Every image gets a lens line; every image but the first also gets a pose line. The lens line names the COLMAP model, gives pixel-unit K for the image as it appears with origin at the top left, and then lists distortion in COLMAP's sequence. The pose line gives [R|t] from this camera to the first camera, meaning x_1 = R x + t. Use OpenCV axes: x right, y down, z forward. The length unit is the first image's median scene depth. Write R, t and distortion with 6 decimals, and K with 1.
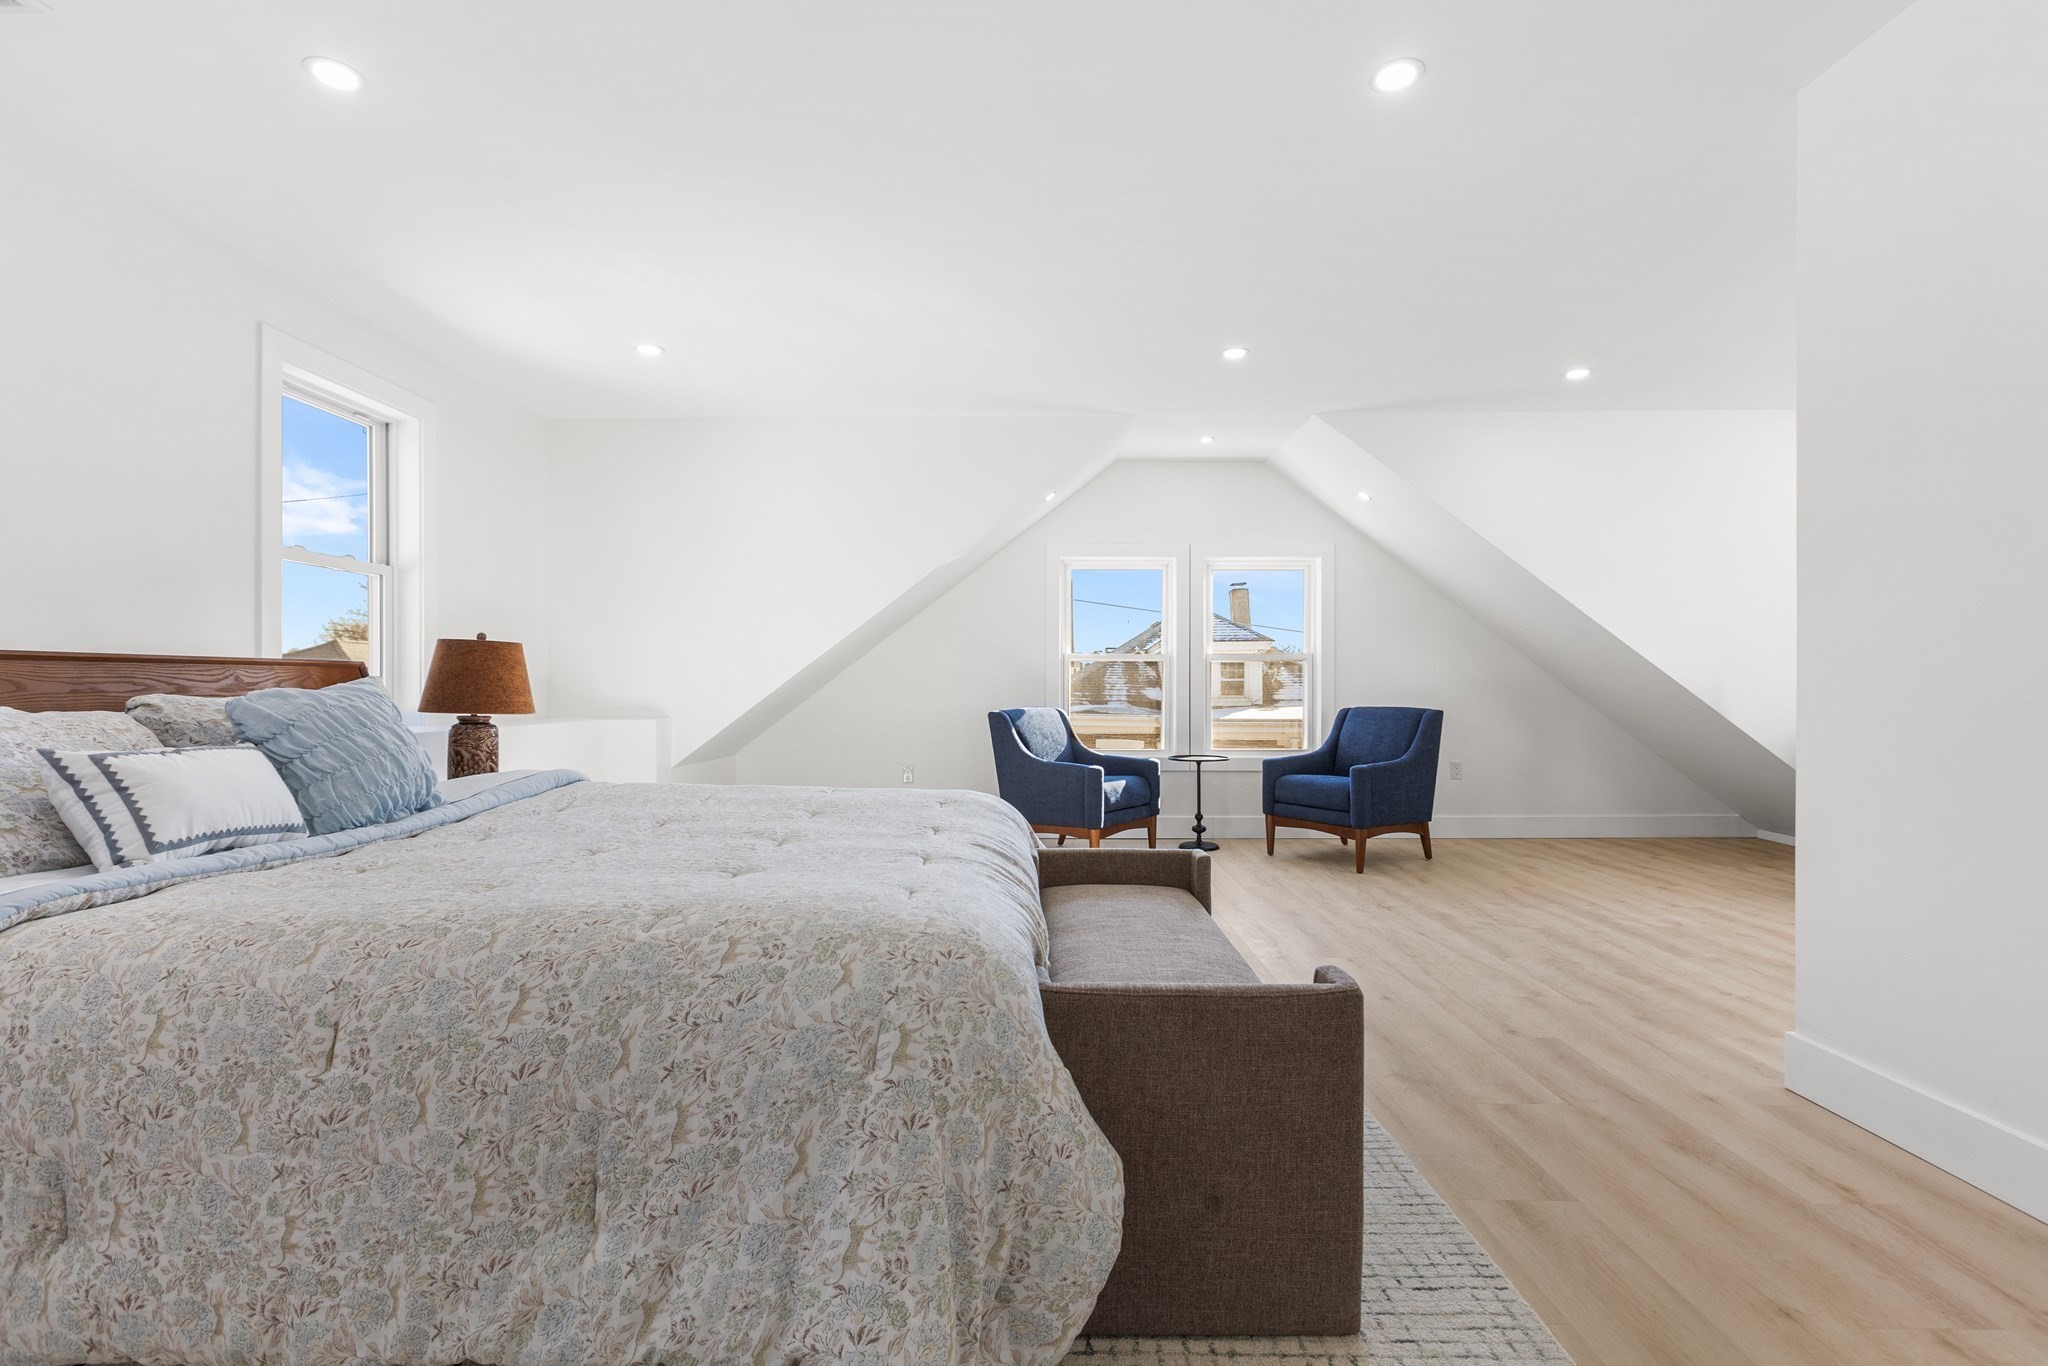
lens RADIAL K [[935.8, 0, 1012.4], [0, 935.8, 687.0], [0, 0, 1]] dist [0.001032, -0.000388]
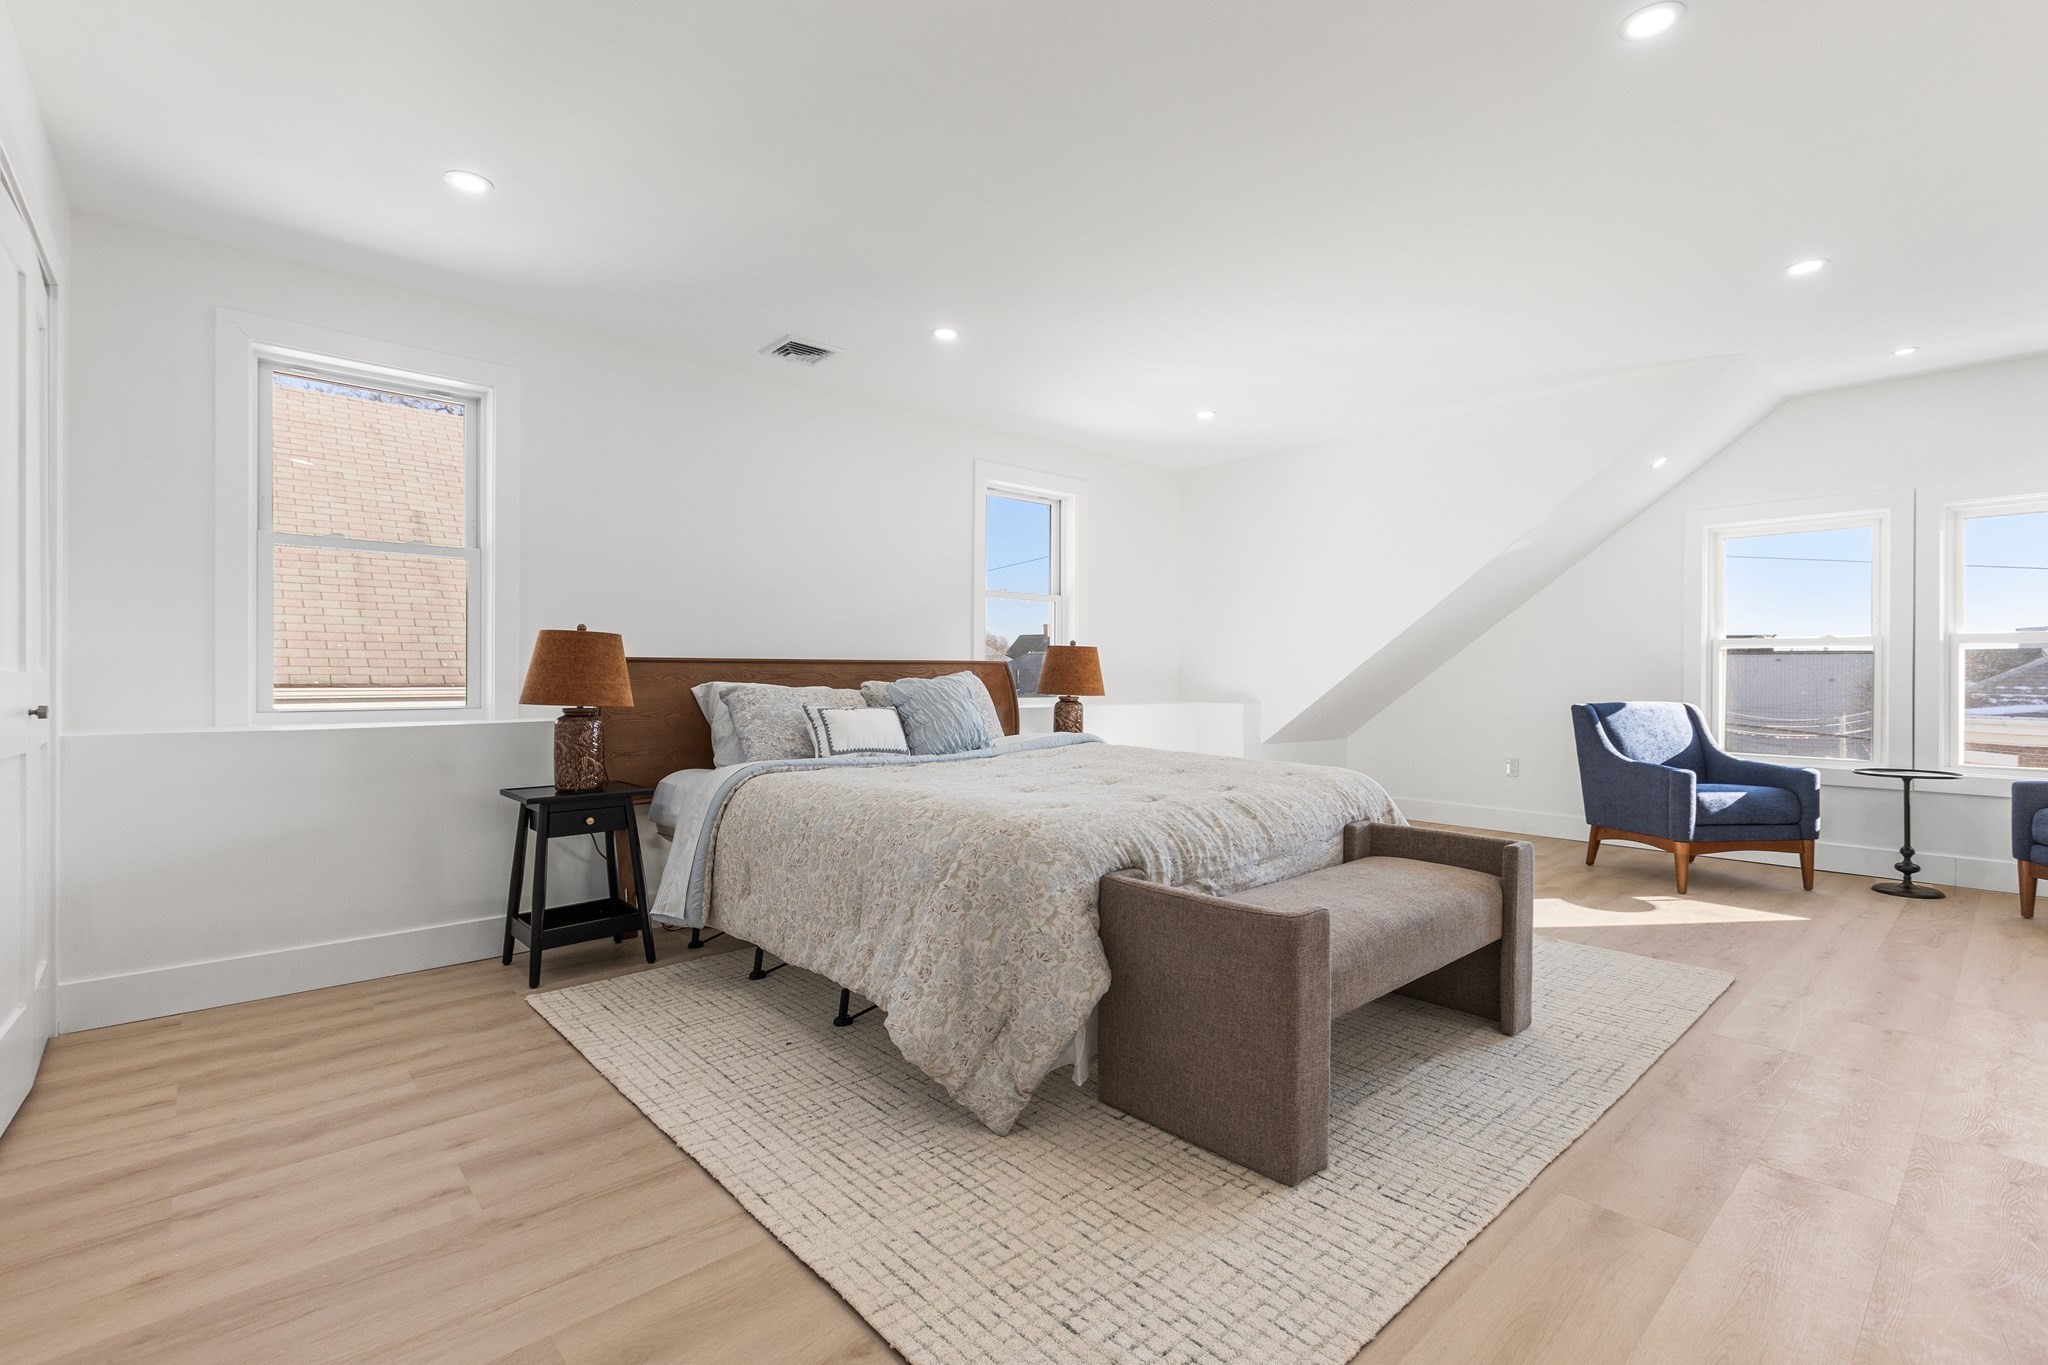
lens RADIAL K [[925.6, 0, 1017.1], [0, 925.6, 684.6], [0, 0, 1]] dist [0.000116, -0.000024]
pose [[0.672779, 0.008107, -0.739799, 0.766728], [-0.002097, 0.999957, 0.009050, -0.003100], [0.739840, -0.004537, 0.672767, -0.089672]]
